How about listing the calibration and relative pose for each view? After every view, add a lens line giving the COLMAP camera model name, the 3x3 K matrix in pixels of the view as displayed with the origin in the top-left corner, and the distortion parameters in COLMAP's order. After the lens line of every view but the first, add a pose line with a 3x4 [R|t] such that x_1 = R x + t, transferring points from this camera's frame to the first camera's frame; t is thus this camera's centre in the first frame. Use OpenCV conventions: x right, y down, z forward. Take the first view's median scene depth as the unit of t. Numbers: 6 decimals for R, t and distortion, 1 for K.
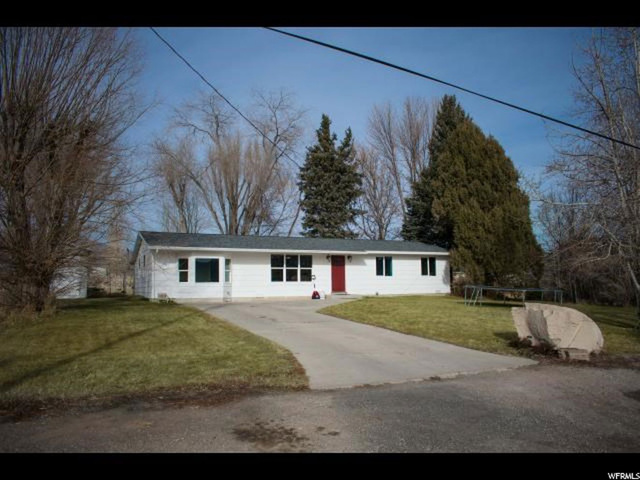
lens RADIAL K [[515.4, 0, 320.0], [0, 515.4, 240.0], [0, 0, 1]] dist [-0.092018, 0.001857]
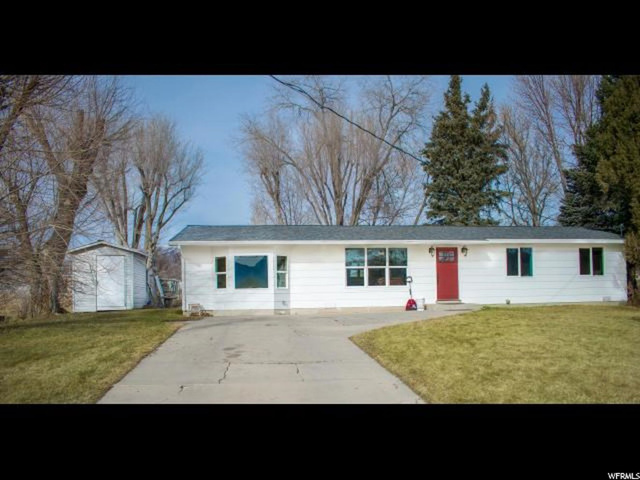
lens RADIAL K [[509.1, 0, 321.3], [0, 509.1, 287.2], [0, 0, 1]] dist [-0.091480, 0.001599]
pose [[0.944668, -0.008447, -0.327920, 0.083552], [0.036062, 0.996284, 0.078222, 0.020218], [0.326041, -0.085719, 0.941461, 0.254019]]
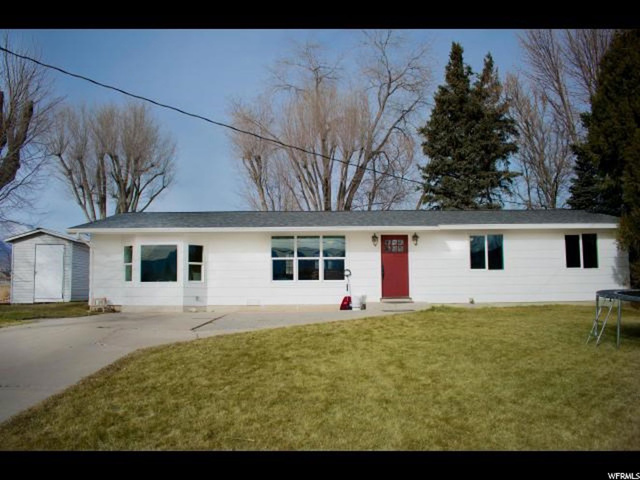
lens RADIAL K [[515.4, 0, 320.0], [0, 515.4, 240.0], [0, 0, 1]] dist [-0.092018, 0.001857]
pose [[0.897018, -0.033341, -0.440734, 0.183489], [0.037574, 0.999293, 0.000878, 0.027139], [0.440394, -0.017348, 0.897637, 0.374844]]
